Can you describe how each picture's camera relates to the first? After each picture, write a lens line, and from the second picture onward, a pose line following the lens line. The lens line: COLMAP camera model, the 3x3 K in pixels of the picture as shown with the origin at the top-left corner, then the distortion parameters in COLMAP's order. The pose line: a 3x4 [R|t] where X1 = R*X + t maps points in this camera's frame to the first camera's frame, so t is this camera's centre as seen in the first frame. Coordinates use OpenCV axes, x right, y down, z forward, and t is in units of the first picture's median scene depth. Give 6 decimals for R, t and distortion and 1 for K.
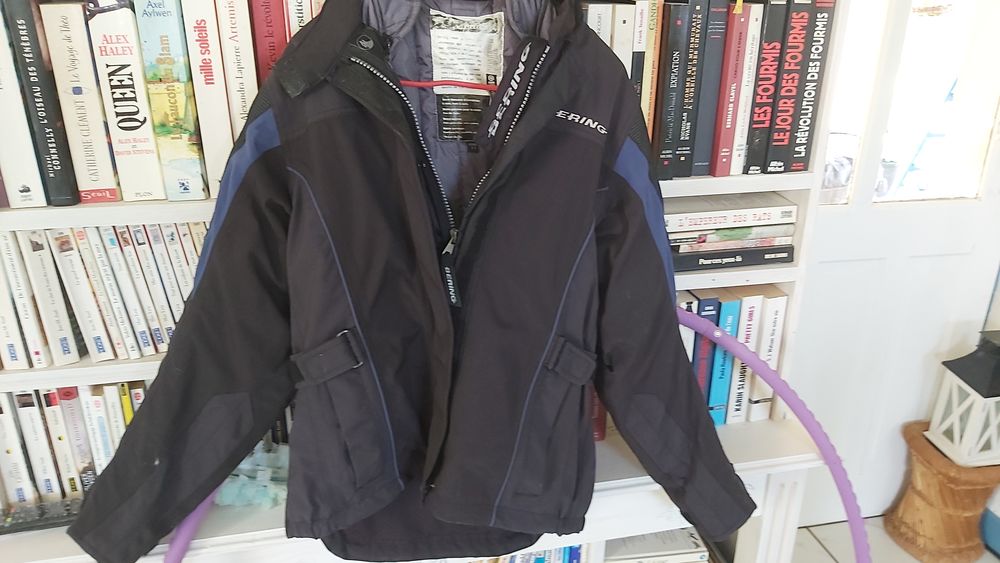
lens RADIAL K [[775.9, 0, 500.0], [0, 775.9, 281.5], [0, 0, 1]] dist [0.099637, -0.201127]
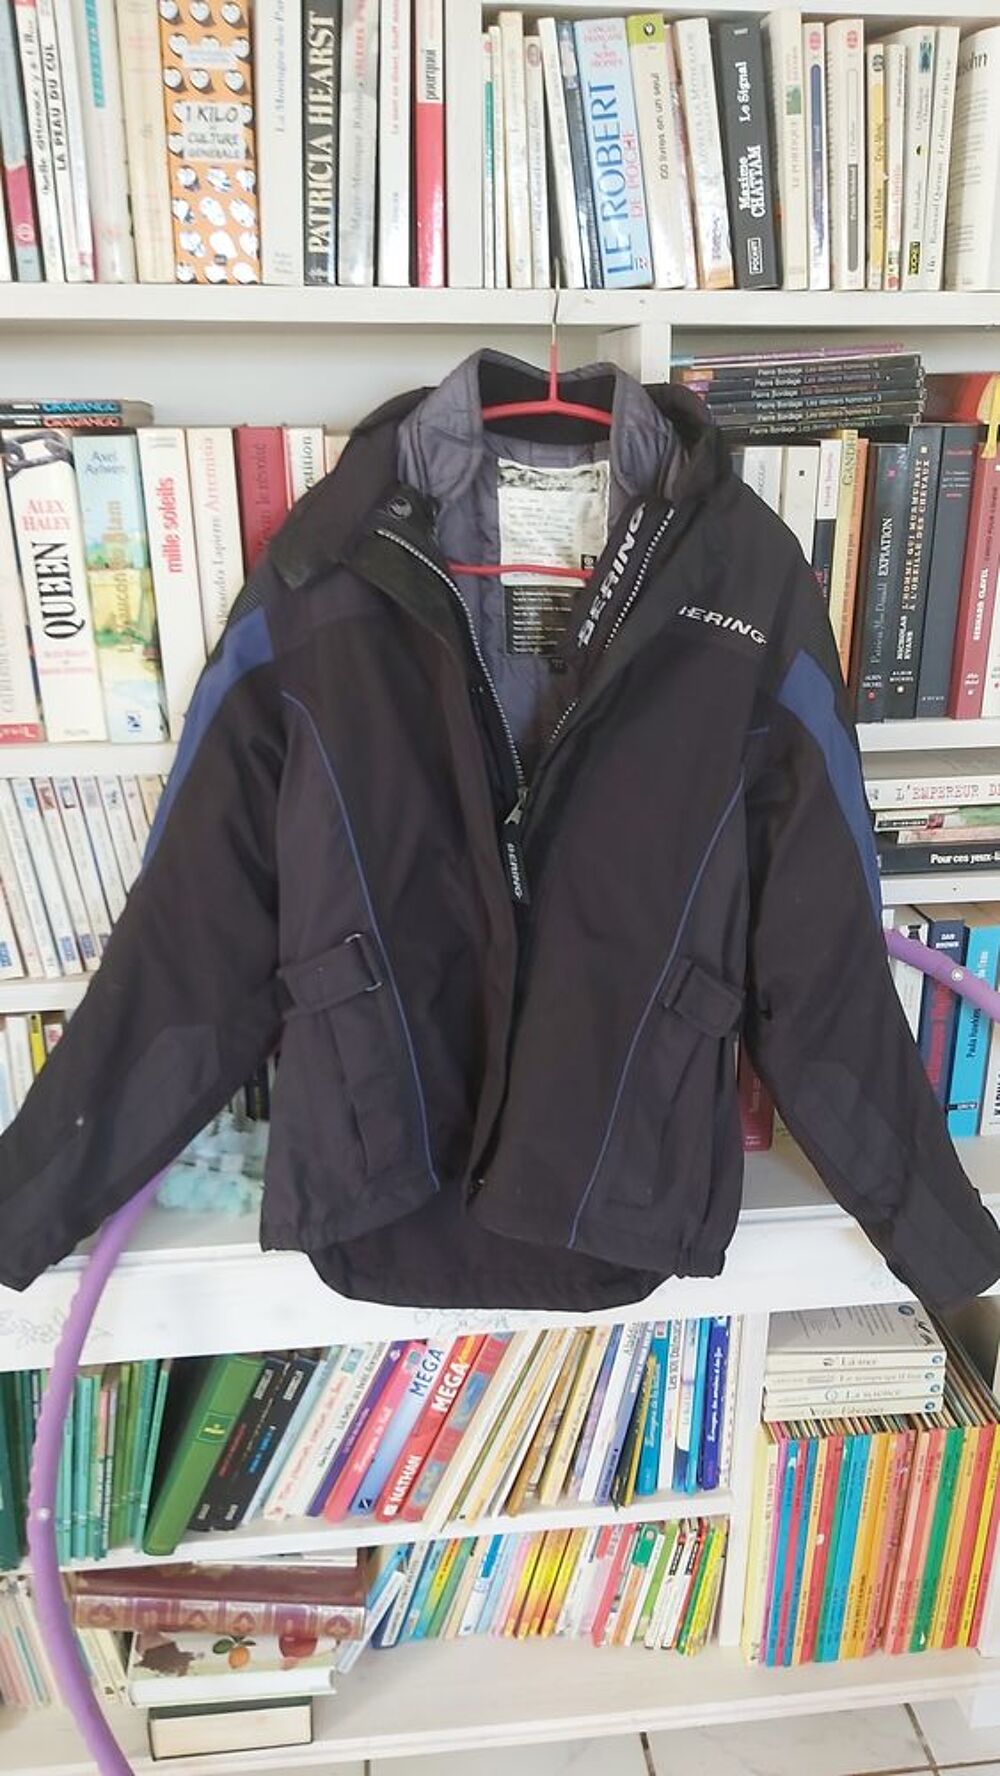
lens RADIAL K [[1358.3, 0, 472.6], [0, 1358.3, 887.0], [0, 0, 1]] dist [0.163094, -0.430421]
pose [[0.991679, 0.024089, -0.126462, 0.044495], [-0.029441, 0.998741, -0.040626, 0.063064], [0.125324, 0.044011, 0.991139, -0.141268]]
